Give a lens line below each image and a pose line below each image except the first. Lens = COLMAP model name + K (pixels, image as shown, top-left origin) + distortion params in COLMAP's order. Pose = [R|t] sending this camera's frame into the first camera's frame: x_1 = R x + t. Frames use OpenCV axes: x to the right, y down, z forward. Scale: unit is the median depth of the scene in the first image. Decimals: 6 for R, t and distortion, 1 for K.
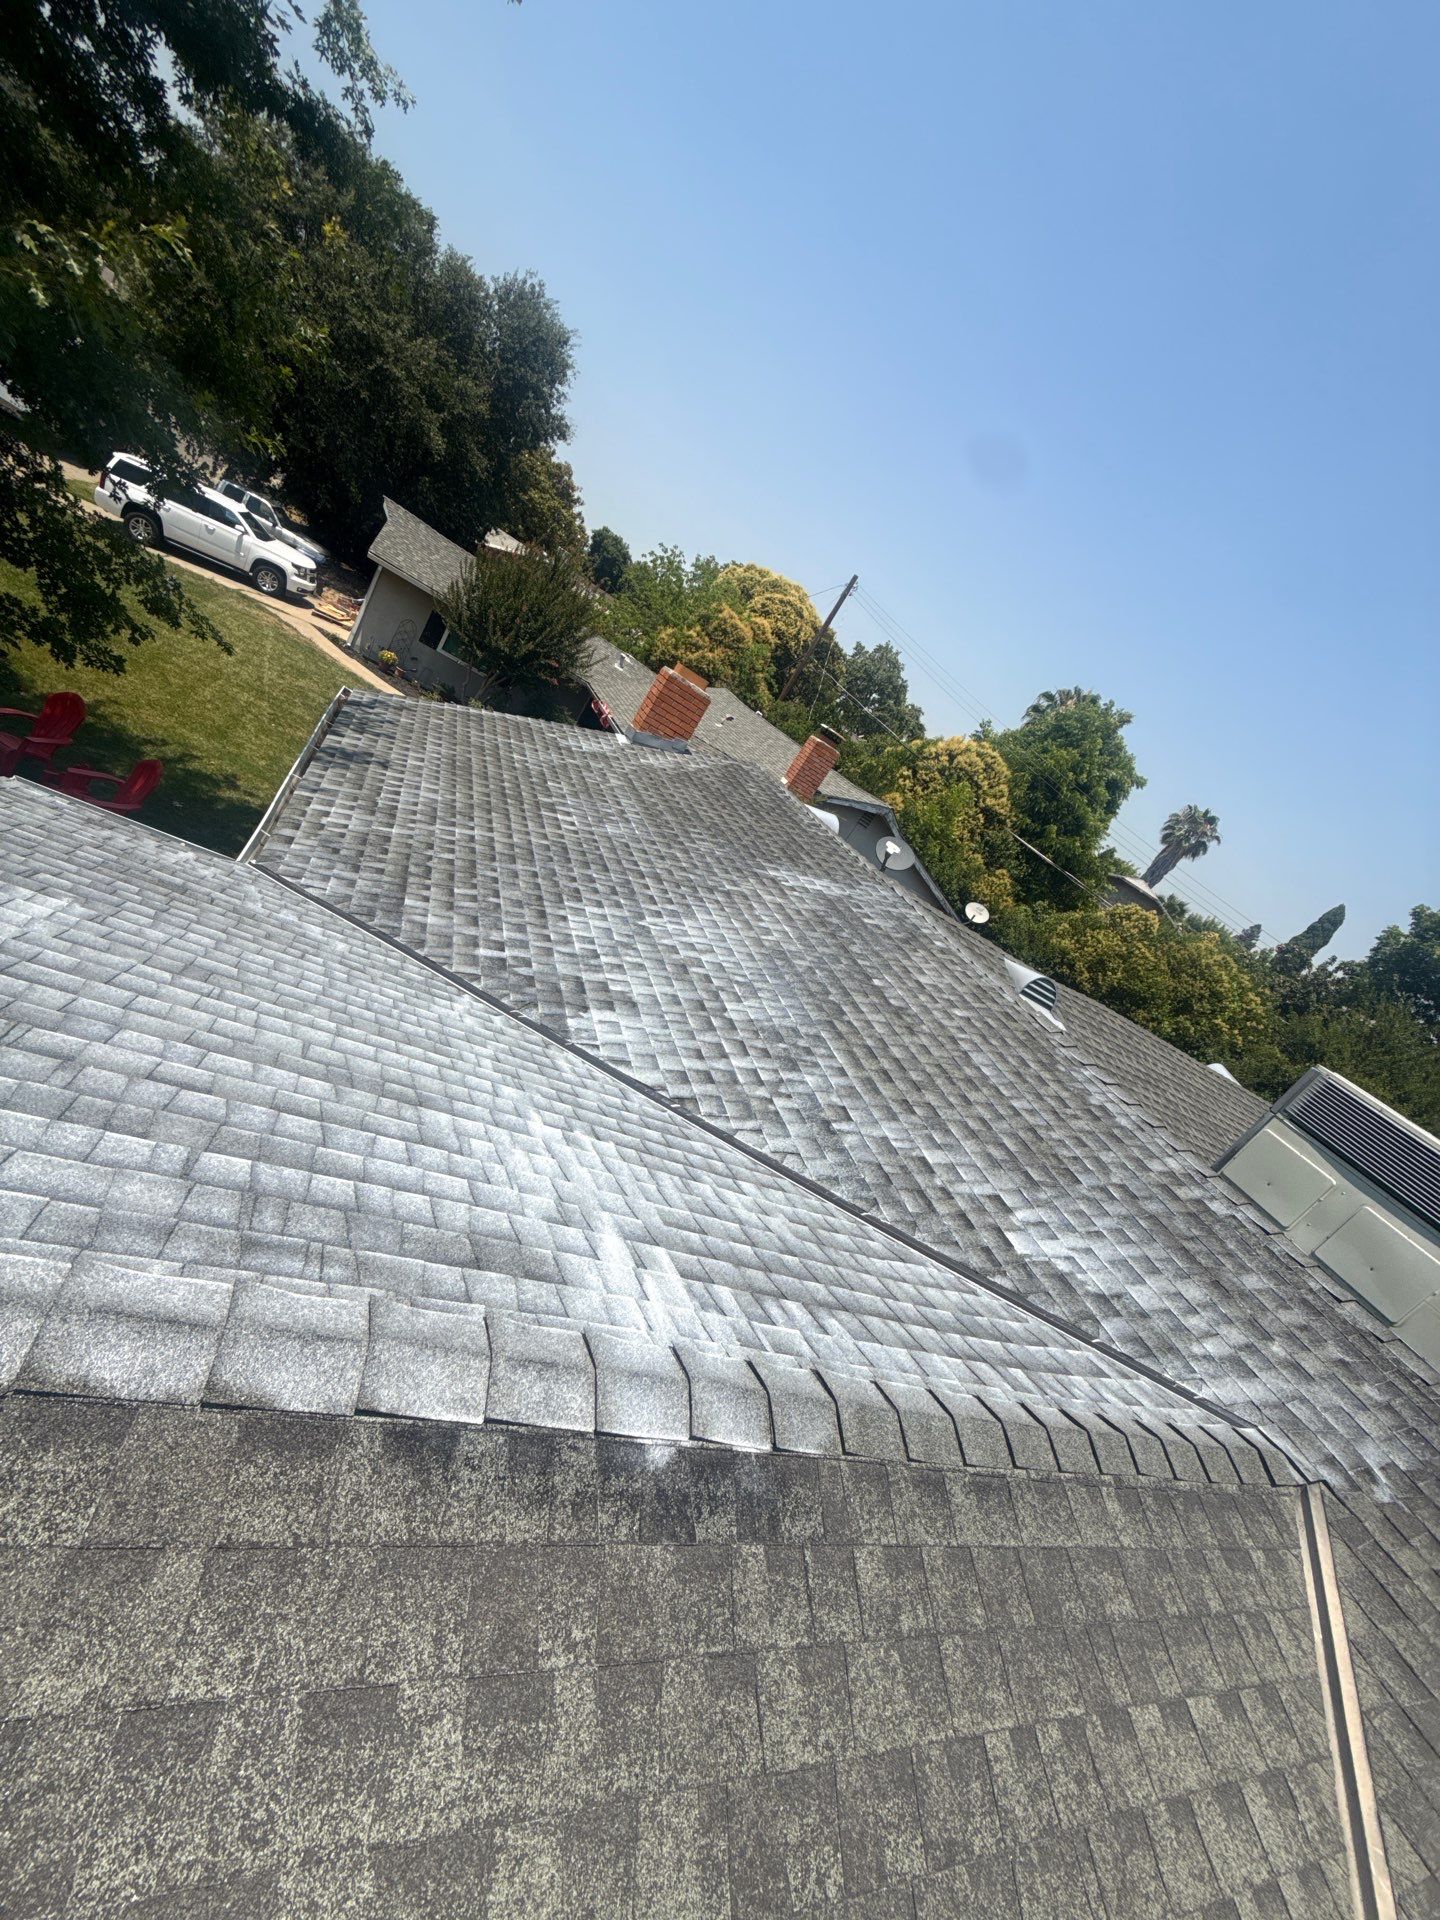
lens RADIAL K [[761.8, 0, 725.8], [0, 761.8, 957.1], [0, 0, 1]] dist [0.000761, -0.000037]
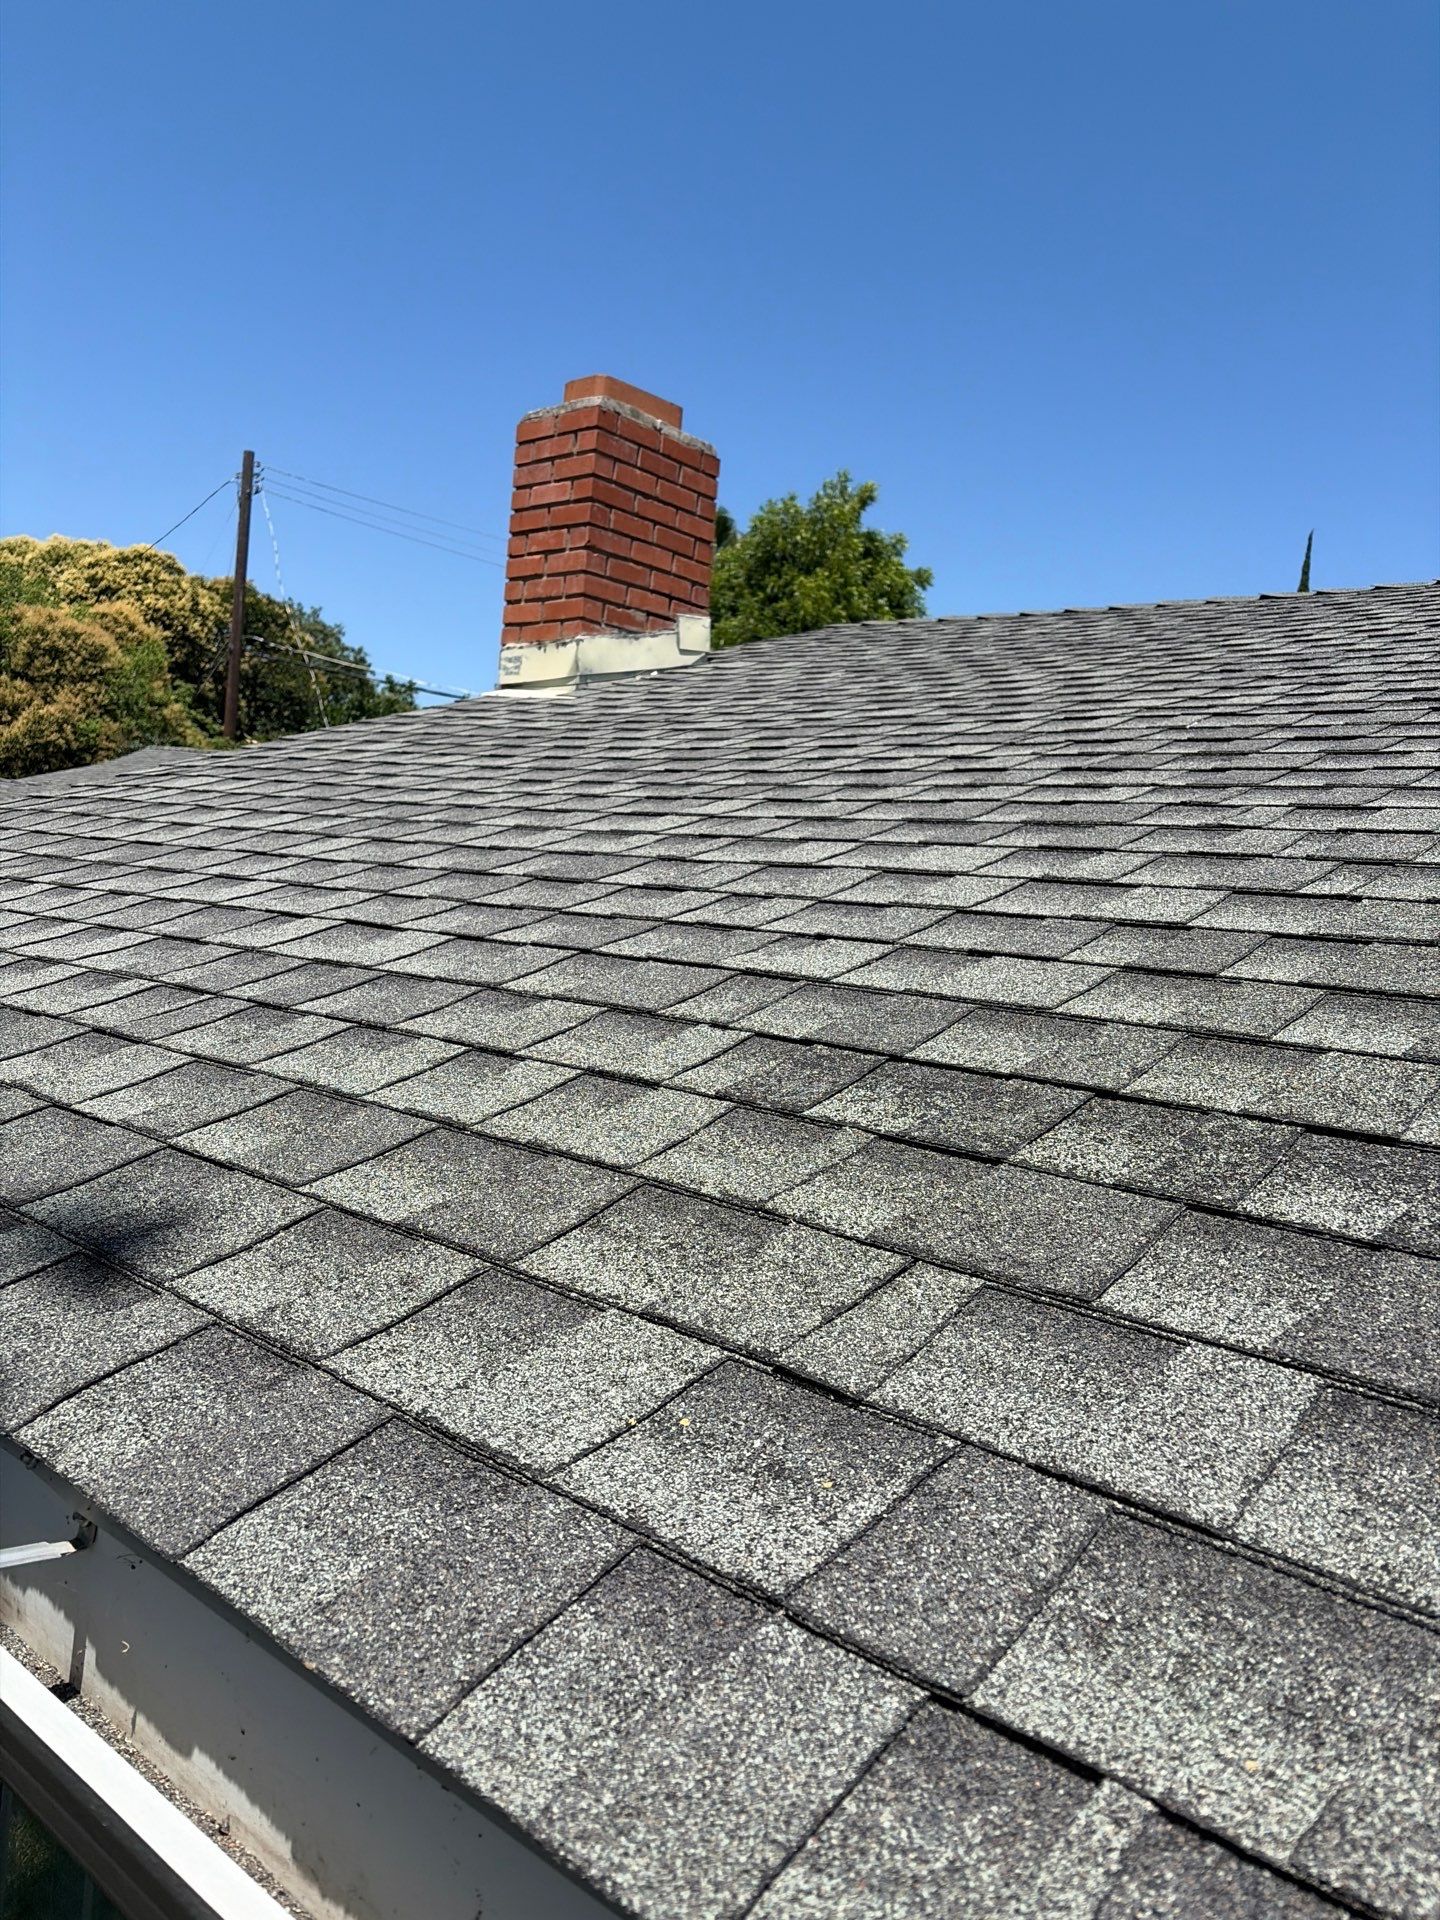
lens RADIAL K [[1445.4, 0, 714.4], [0, 1445.4, 958.6], [0, 0, 1]] dist [0.032898, -0.037560]
pose [[0.793308, -0.479003, 0.375790, -0.132906], [0.530234, 0.846916, -0.039818, -0.060464], [-0.299190, 0.230844, 0.925849, 0.210490]]
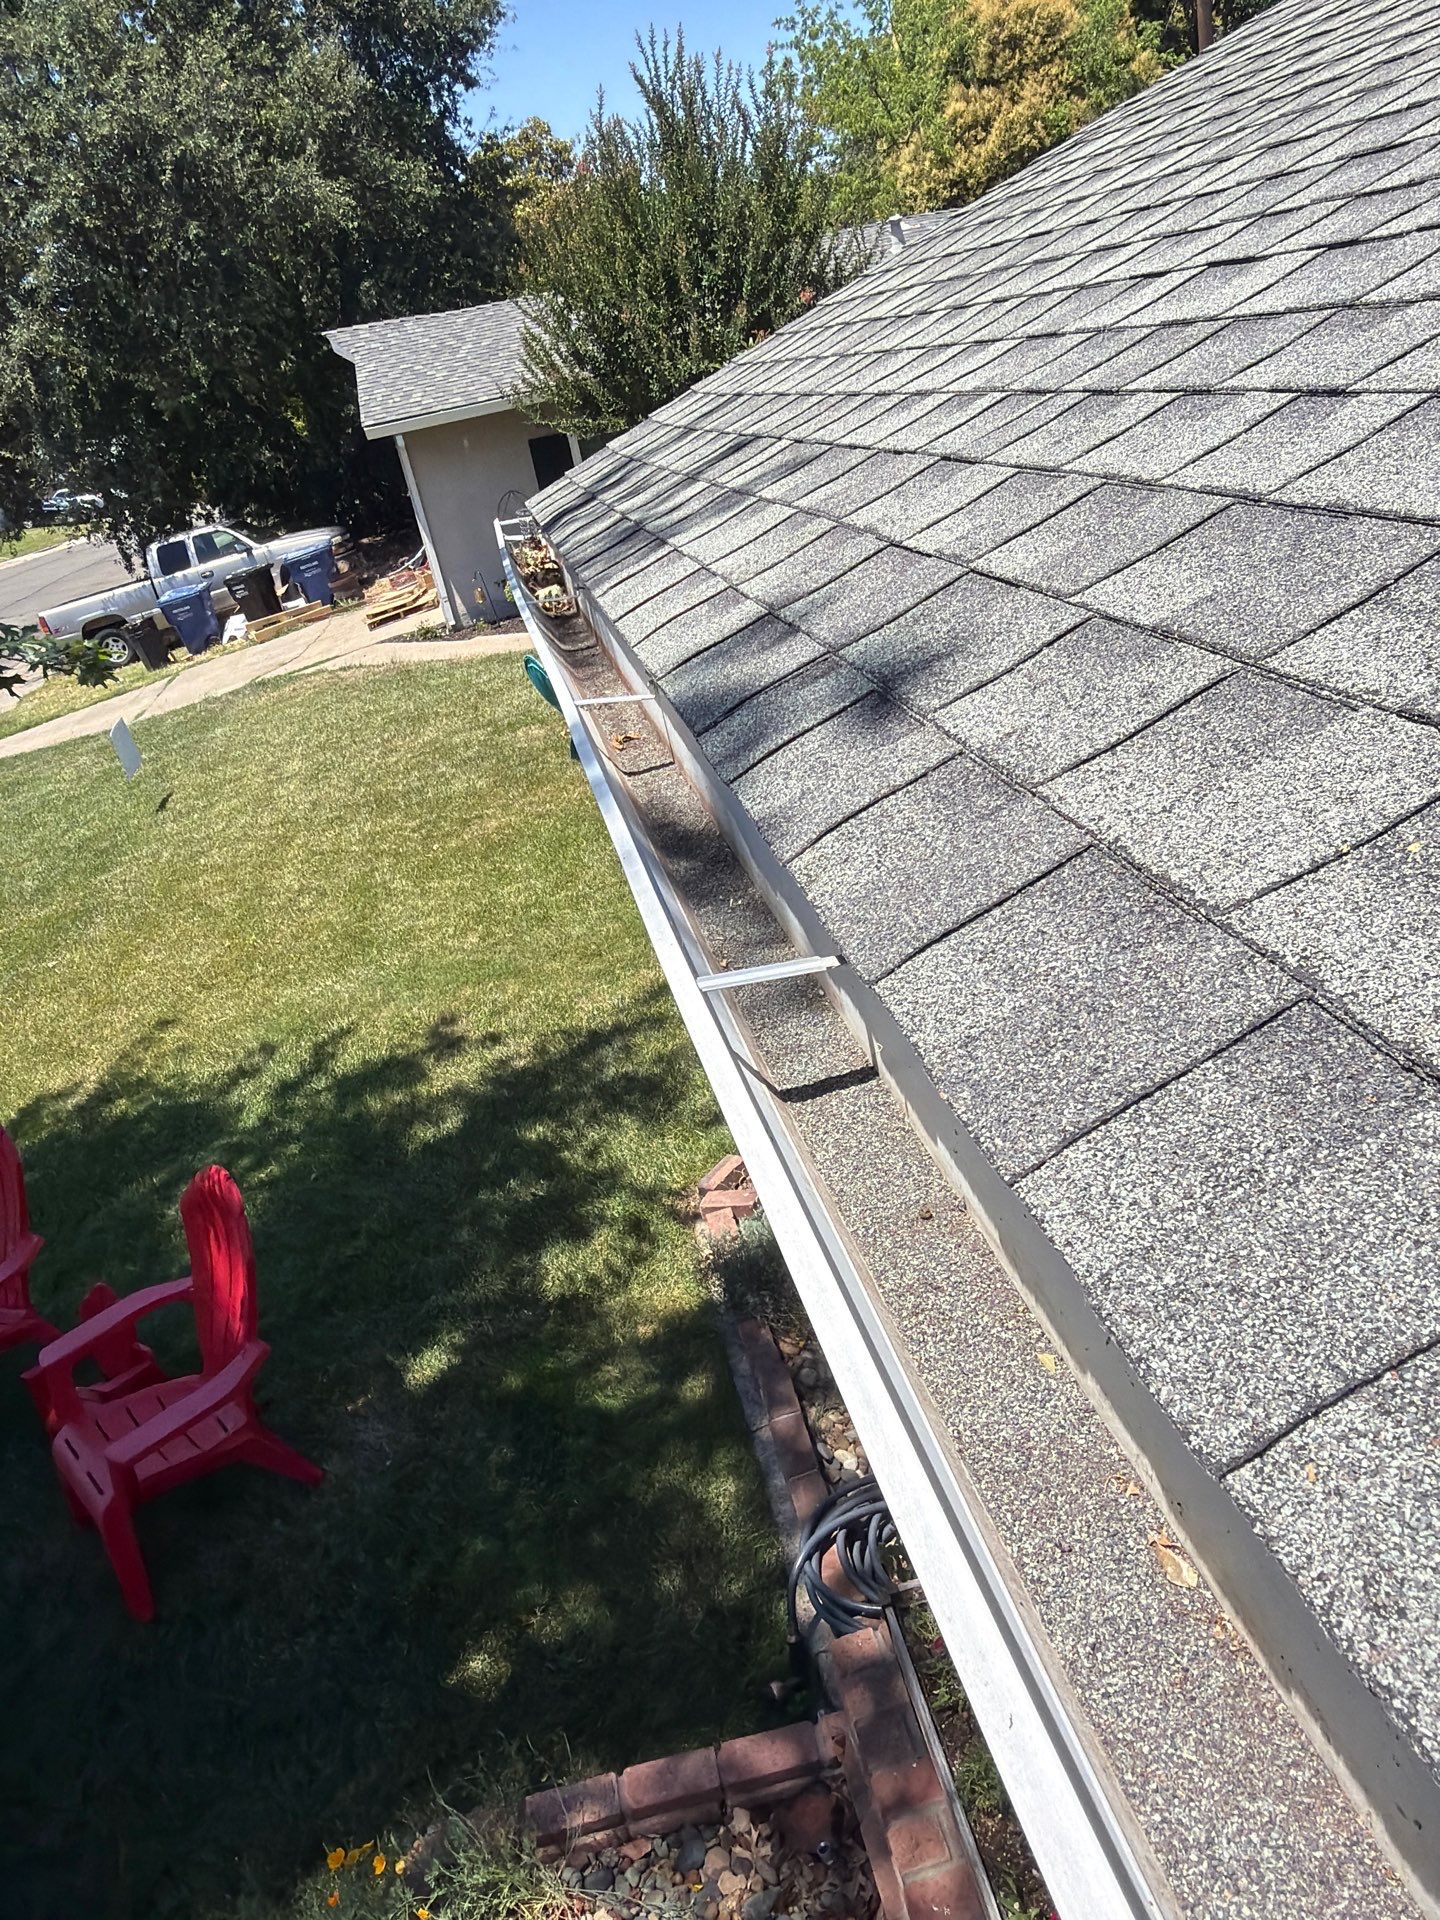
lens RADIAL K [[1381.5, 0, 719.6], [0, 1381.5, 969.7], [0, 0, 1]] dist [-0.003470, 0.003234]
pose [[0.718372, -0.562440, -0.409394, -0.126464], [0.582496, 0.808054, -0.088017, -0.056711], [0.380317, -0.175242, 0.908102, 0.215804]]
